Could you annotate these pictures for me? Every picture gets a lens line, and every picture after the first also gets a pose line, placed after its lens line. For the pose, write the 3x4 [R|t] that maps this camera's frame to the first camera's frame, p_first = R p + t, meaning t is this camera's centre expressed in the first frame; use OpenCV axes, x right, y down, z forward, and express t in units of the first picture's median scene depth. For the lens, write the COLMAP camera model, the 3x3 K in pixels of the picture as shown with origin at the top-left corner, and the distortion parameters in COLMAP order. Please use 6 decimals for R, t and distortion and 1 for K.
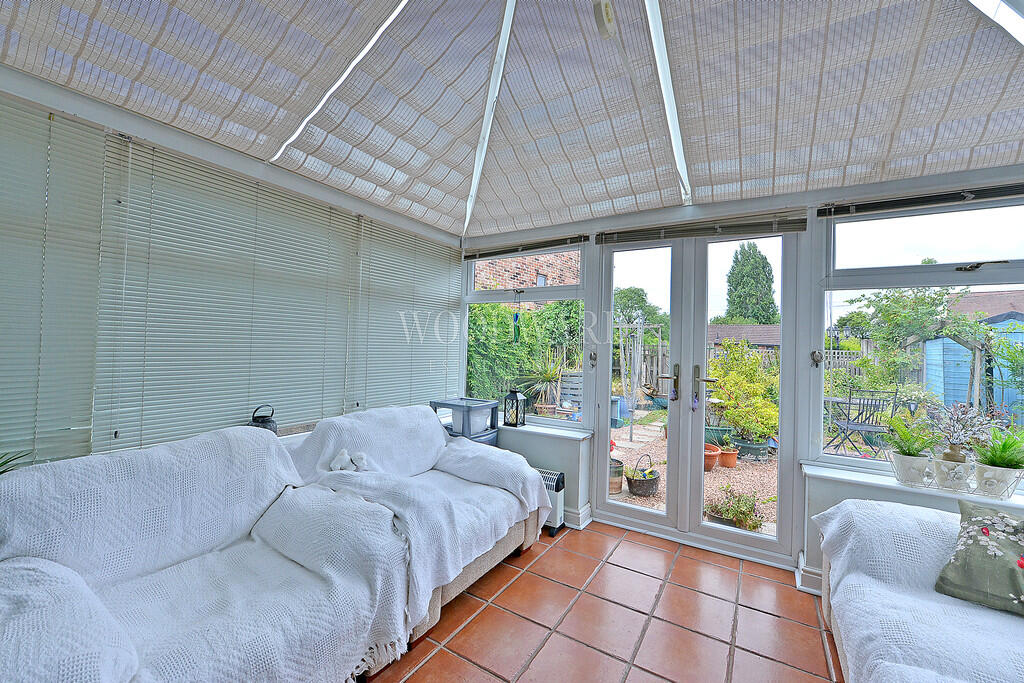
lens RADIAL K [[405.3, 0, 510.8], [0, 405.3, 340.4], [0, 0, 1]] dist [-0.005907, -0.001458]
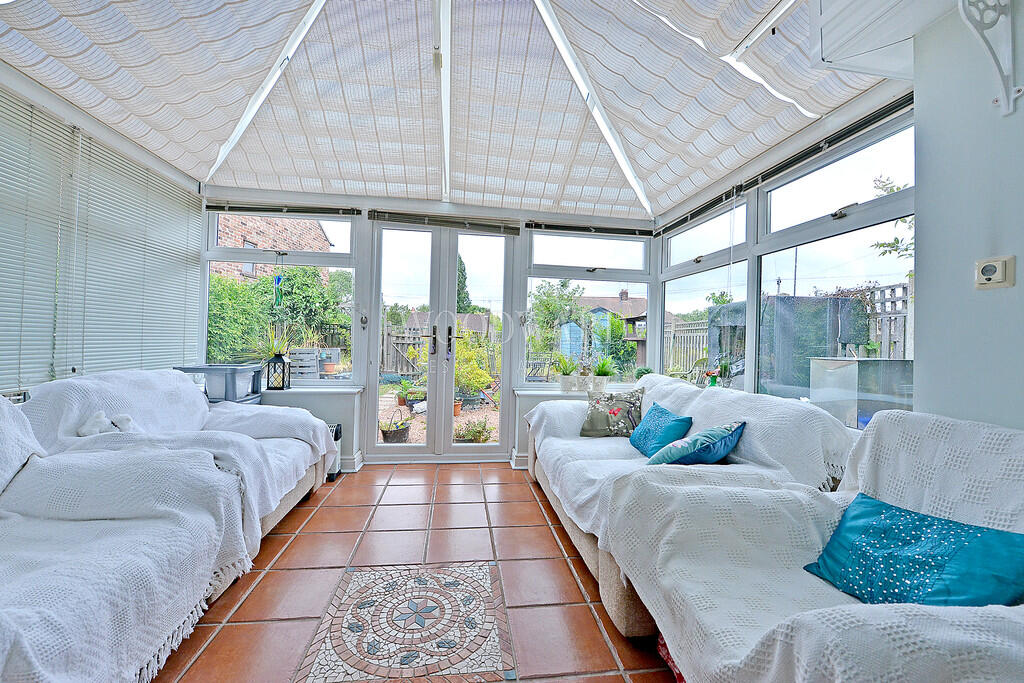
lens RADIAL K [[405.3, 0, 512.0], [0, 405.3, 340.0], [0, 0, 1]] dist [-0.005907, -0.001458]
pose [[0.771285, -0.005400, 0.636467, -0.219971], [-0.016080, 0.999480, 0.027967, 0.065605], [-0.636287, -0.031805, 0.770797, -0.140142]]
